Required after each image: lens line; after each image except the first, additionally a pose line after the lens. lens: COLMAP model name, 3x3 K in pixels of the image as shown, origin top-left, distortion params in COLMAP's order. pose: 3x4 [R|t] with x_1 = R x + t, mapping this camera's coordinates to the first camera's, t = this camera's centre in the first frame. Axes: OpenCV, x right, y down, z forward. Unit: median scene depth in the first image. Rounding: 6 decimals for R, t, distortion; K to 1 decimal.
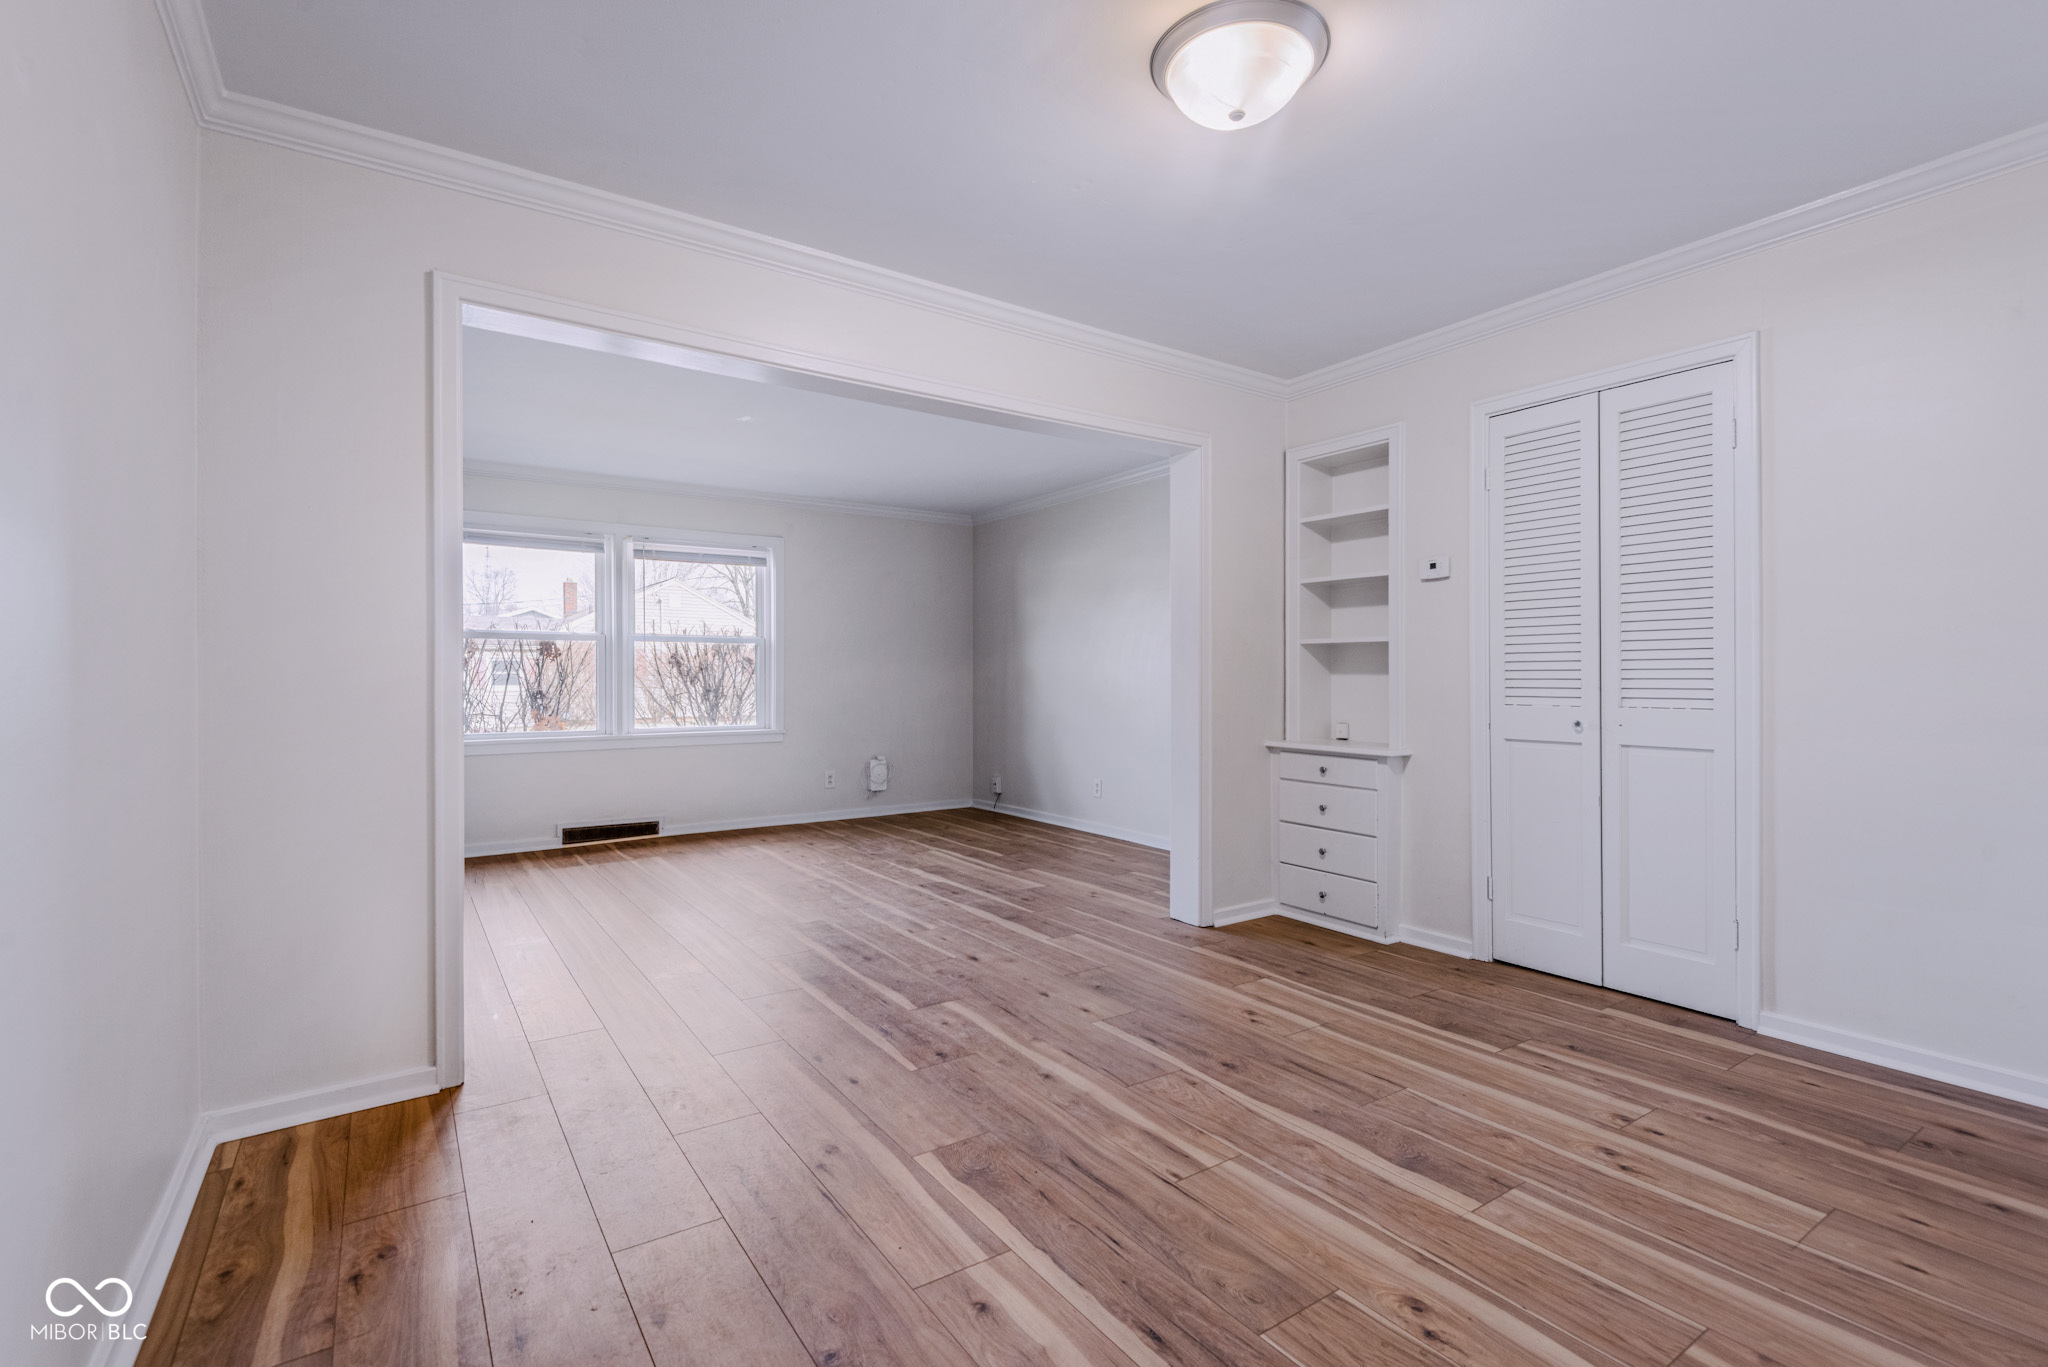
lens RADIAL K [[903.2, 0, 1024.0], [0, 903.2, 683.5], [0, 0, 1]] dist [0.001581, -0.000305]
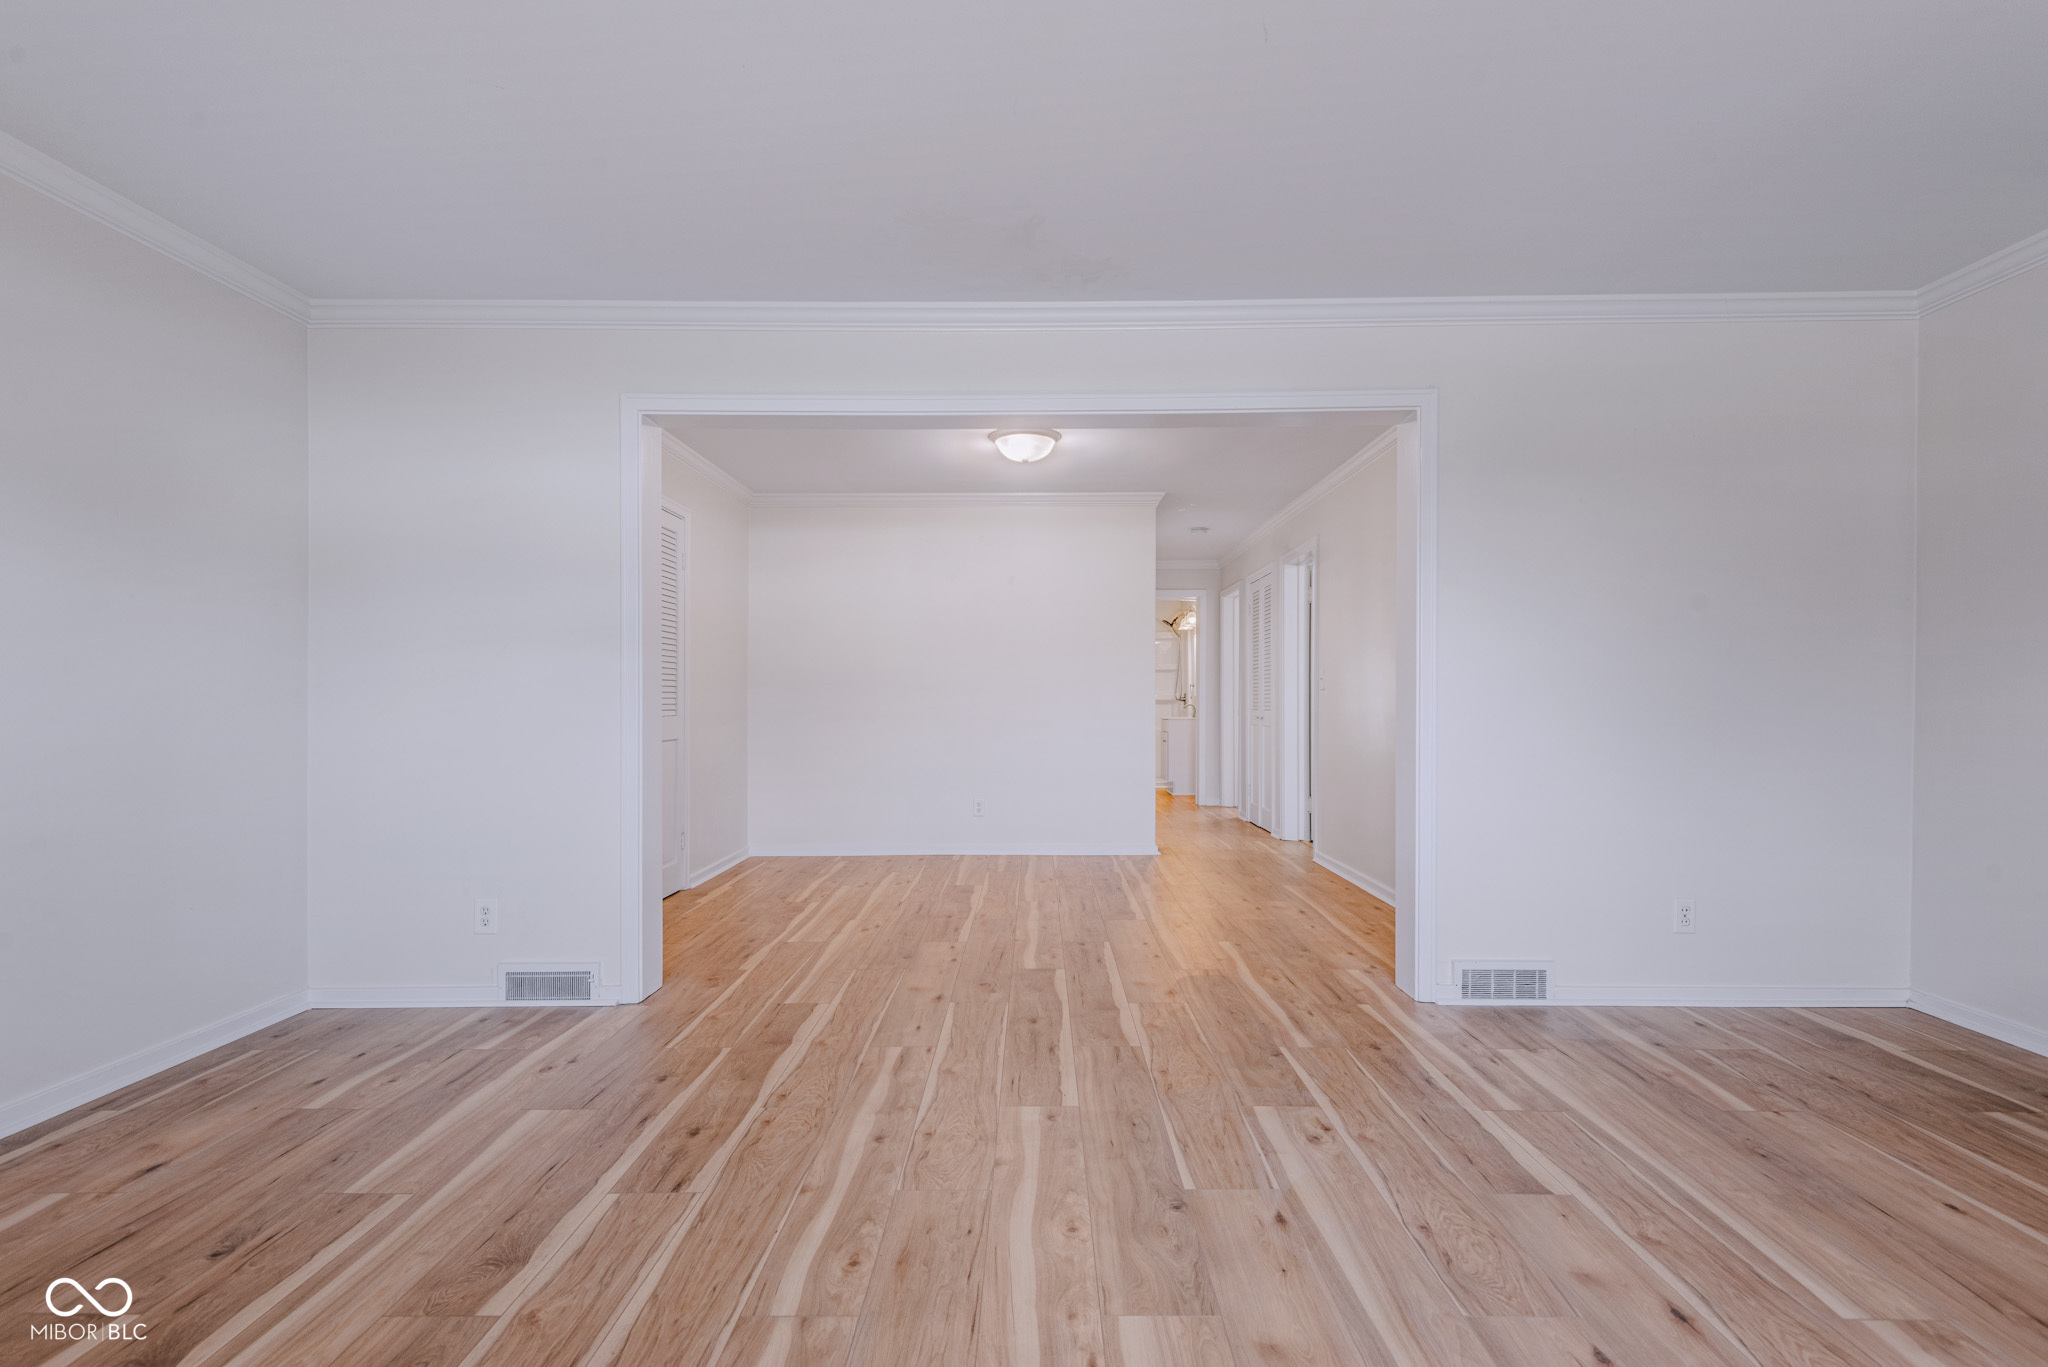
lens RADIAL K [[903.2, 0, 1024.0], [0, 903.2, 683.5], [0, 0, 1]] dist [0.001581, -0.000305]
pose [[-0.810380, 0.013063, 0.585759, -0.377724], [0.006087, 0.999885, -0.013876, -0.002901], [-0.585873, -0.007679, -0.810367, 0.954675]]
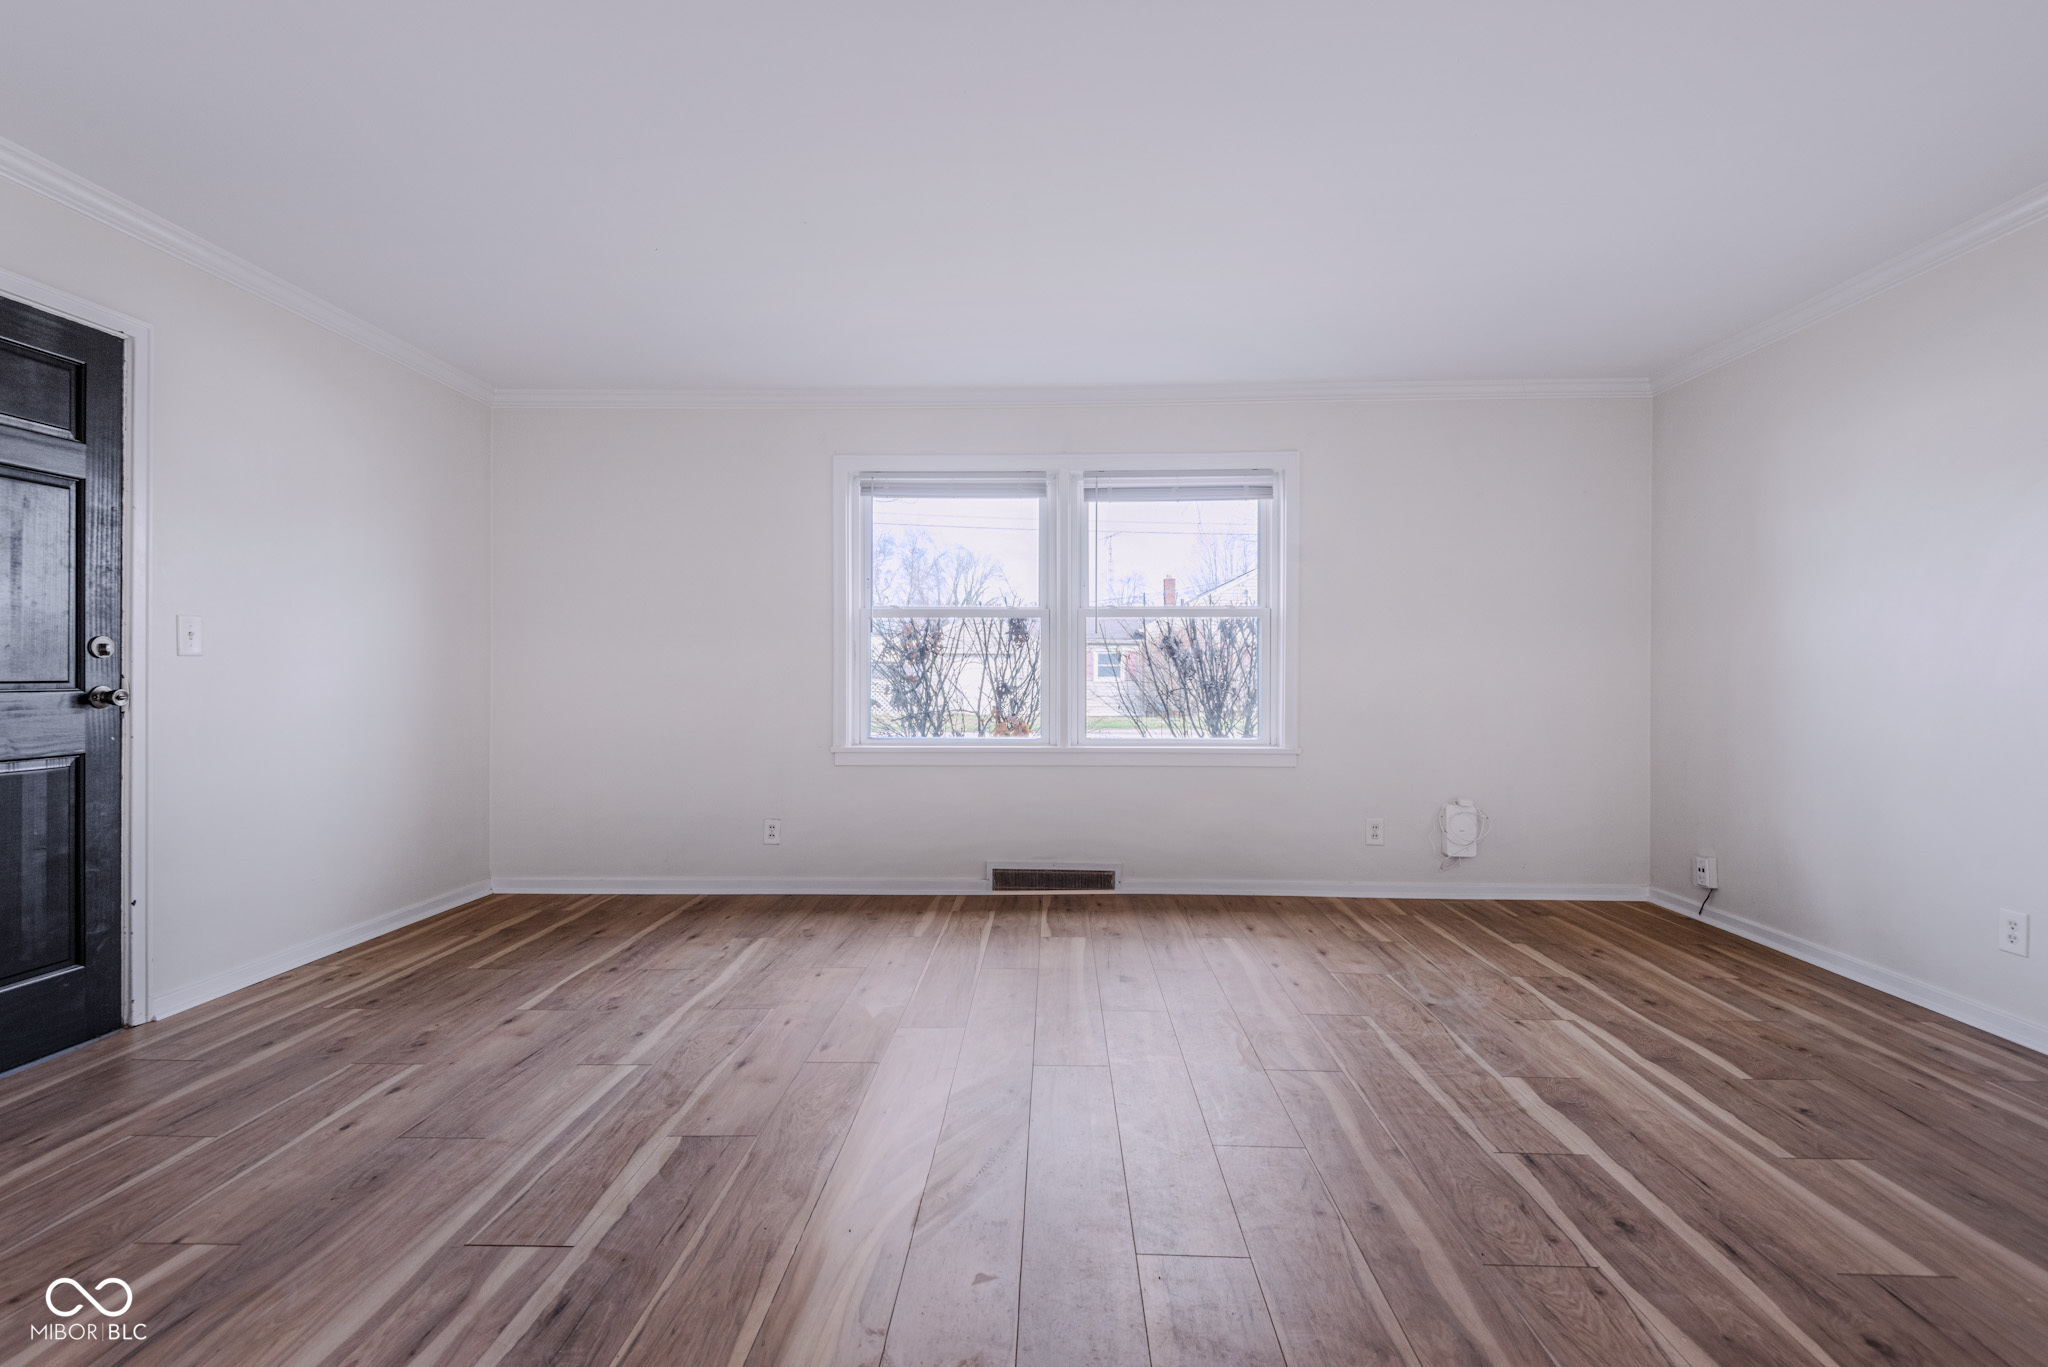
lens RADIAL K [[903.2, 0, 1024.0], [0, 903.2, 683.5], [0, 0, 1]] dist [0.001581, -0.000305]
pose [[0.798703, 0.011406, -0.601618, -0.037830], [-0.006553, 0.999926, 0.010257, -0.001317], [0.601690, -0.004249, 0.798718, 0.396947]]
